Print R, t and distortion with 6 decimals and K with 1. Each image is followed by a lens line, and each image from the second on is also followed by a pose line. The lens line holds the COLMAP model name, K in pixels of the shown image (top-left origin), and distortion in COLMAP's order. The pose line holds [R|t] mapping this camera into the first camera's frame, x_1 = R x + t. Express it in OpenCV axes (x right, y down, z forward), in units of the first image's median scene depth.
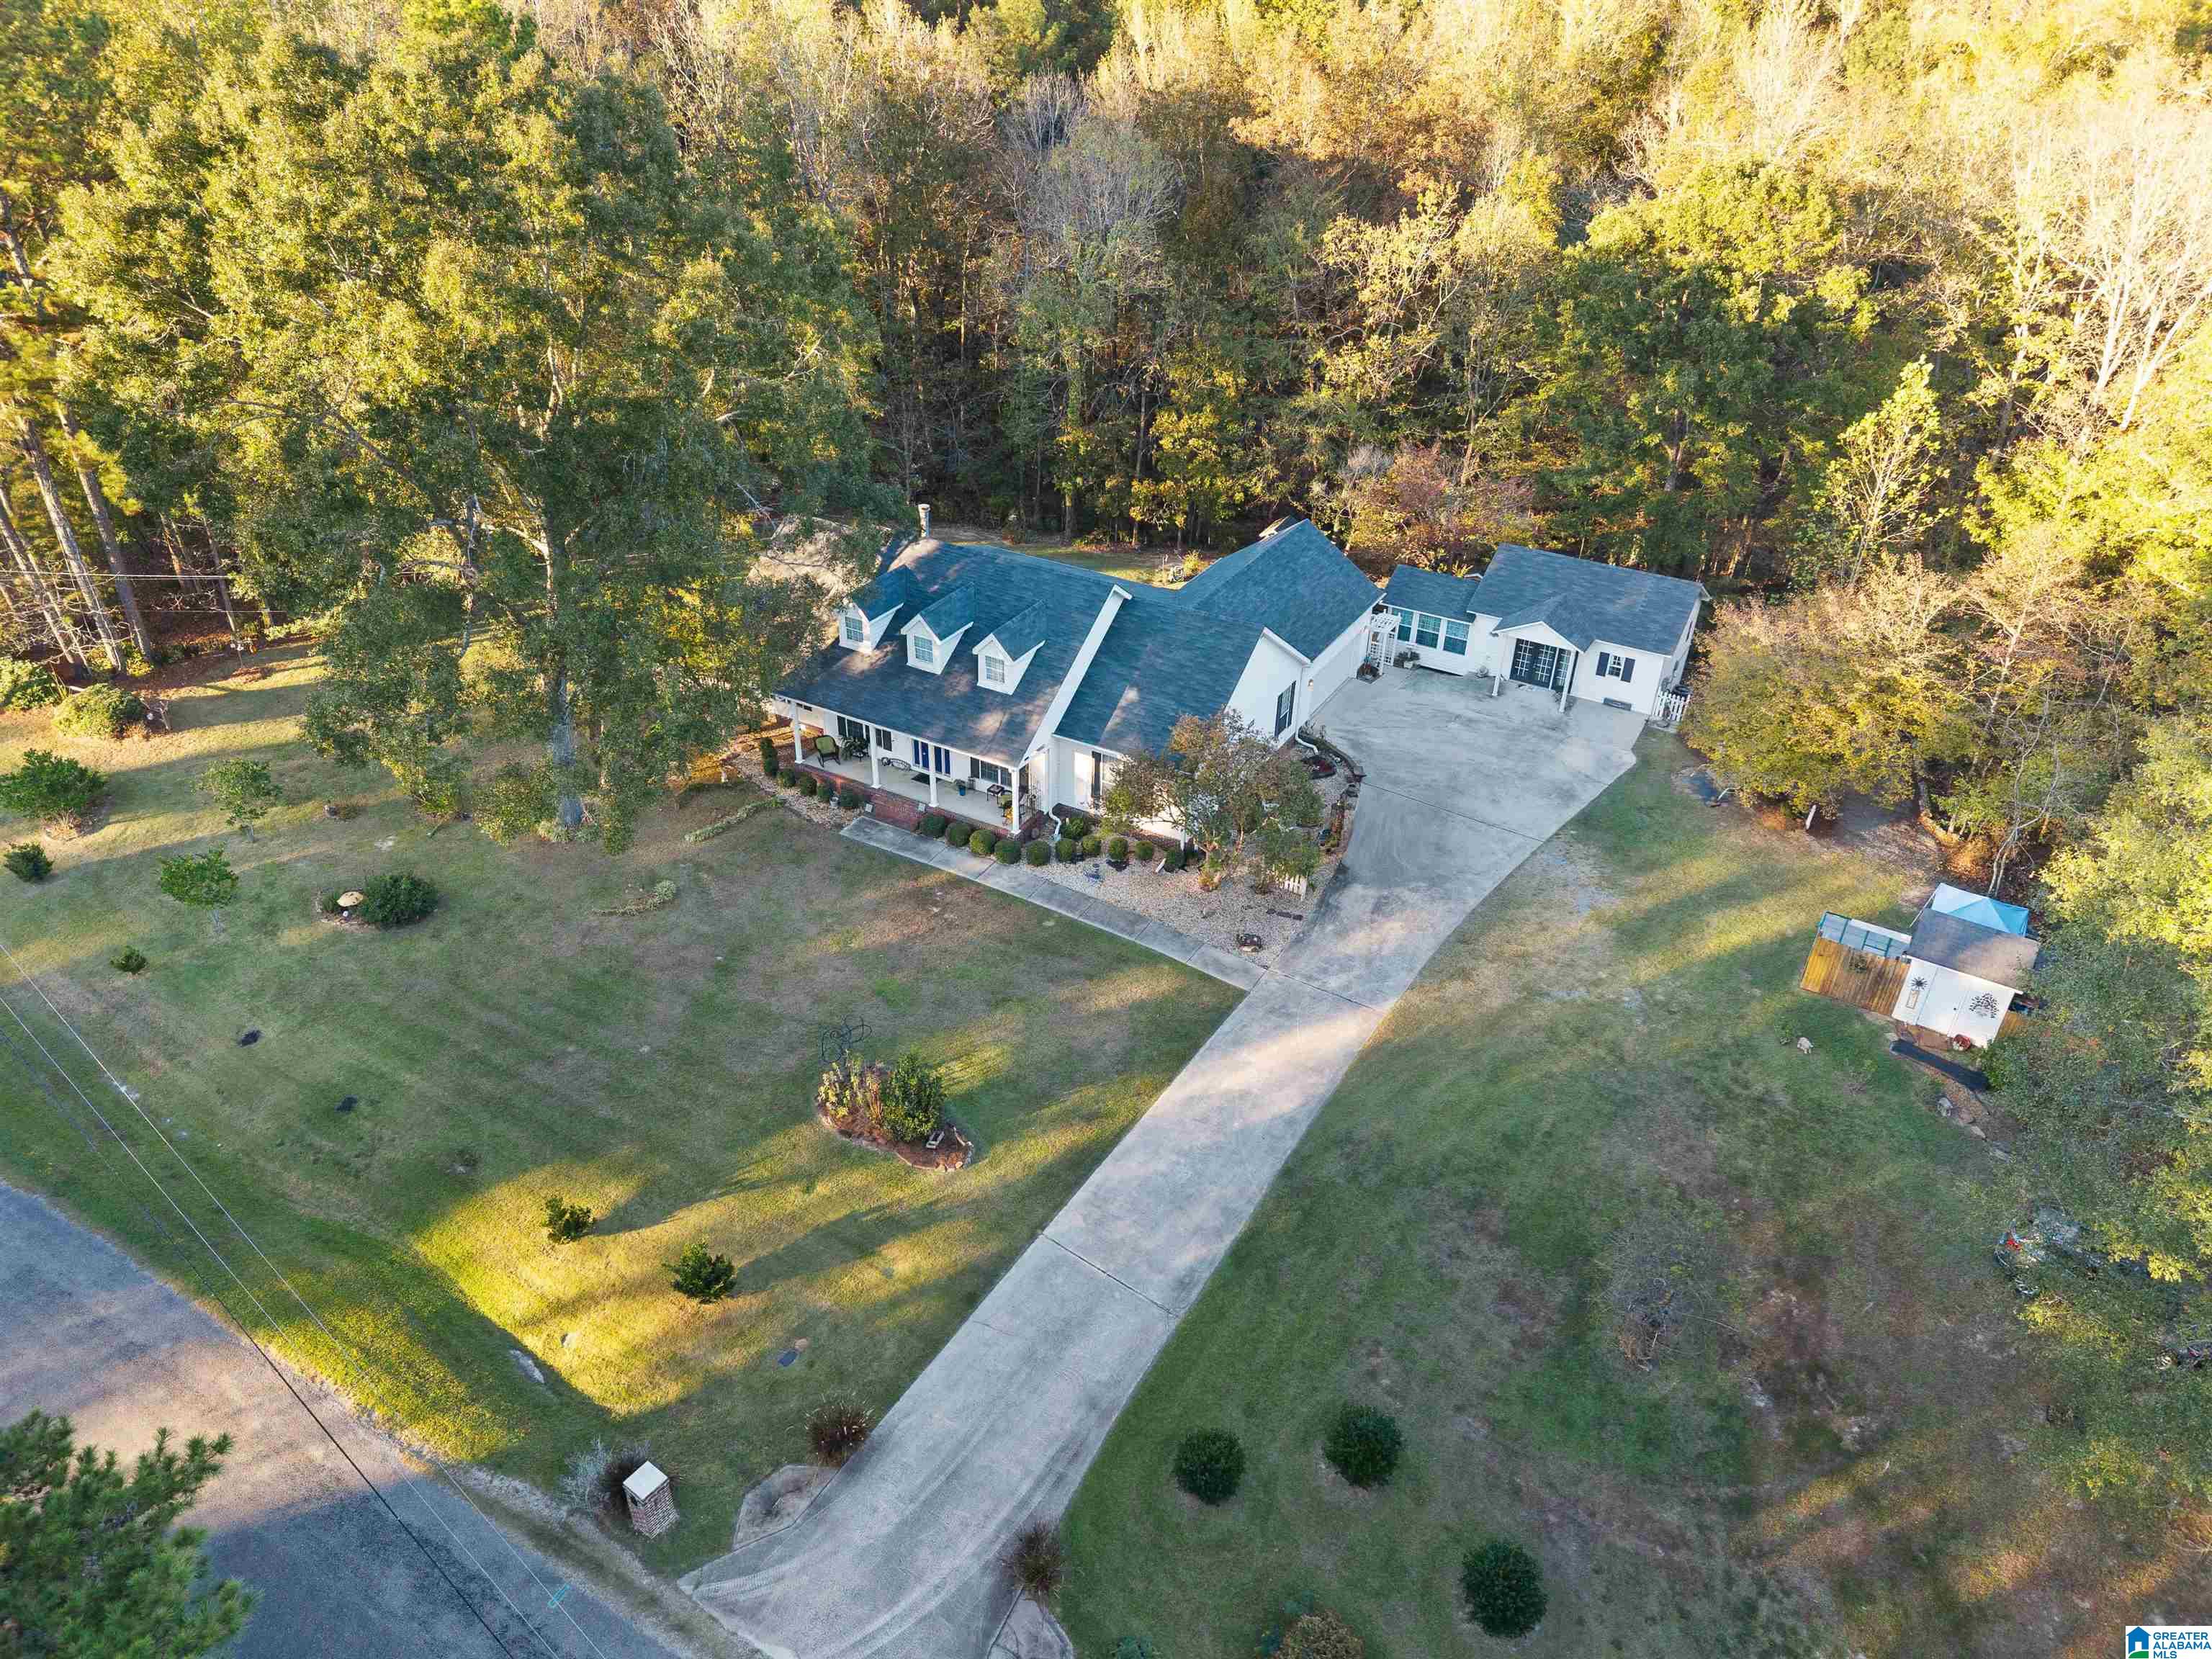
lens RADIAL K [[1502.3, 0, 1106.0], [0, 1502.3, 829.5], [0, 0, 1]] dist [-0.009716, -0.005831]
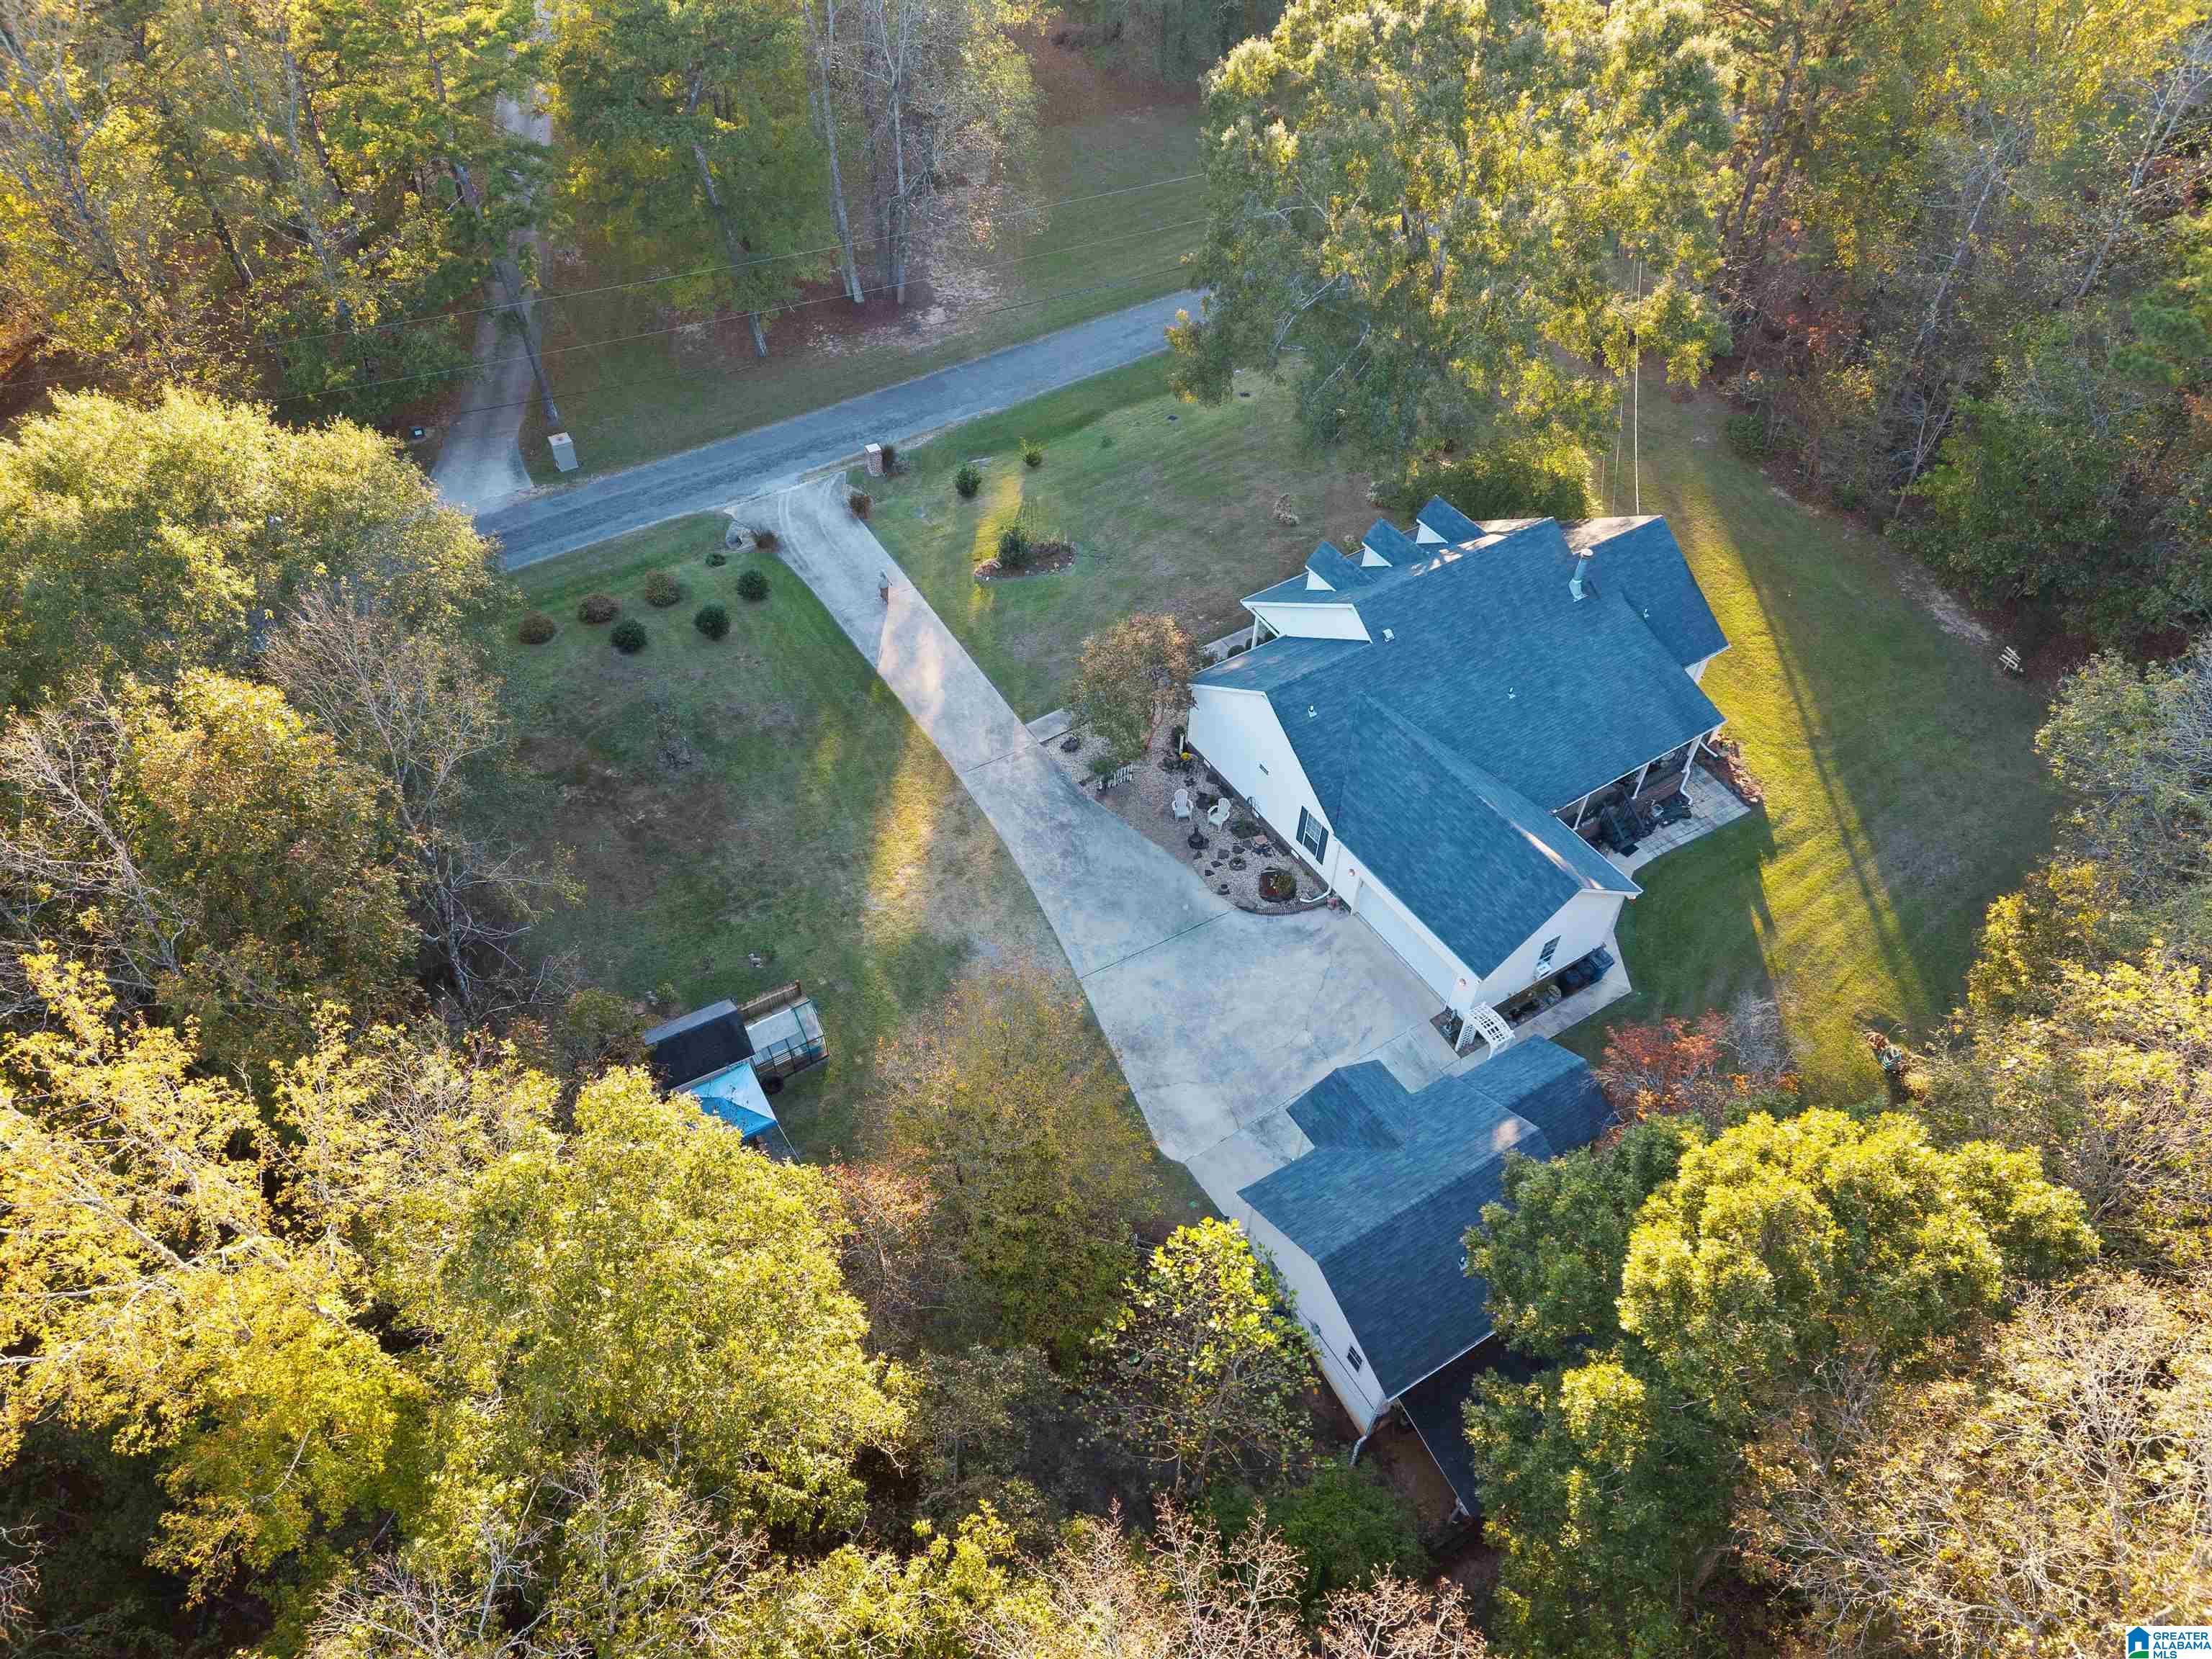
lens RADIAL K [[1480.8, 0, 1072.1], [0, 1480.8, 828.7], [0, 0, 1]] dist [0.065066, -0.000982]
pose [[-0.477644, 0.628107, -0.614278, 1.160605], [-0.479806, 0.399217, 0.781288, -1.125470], [0.735963, 0.667912, 0.110686, 1.098024]]
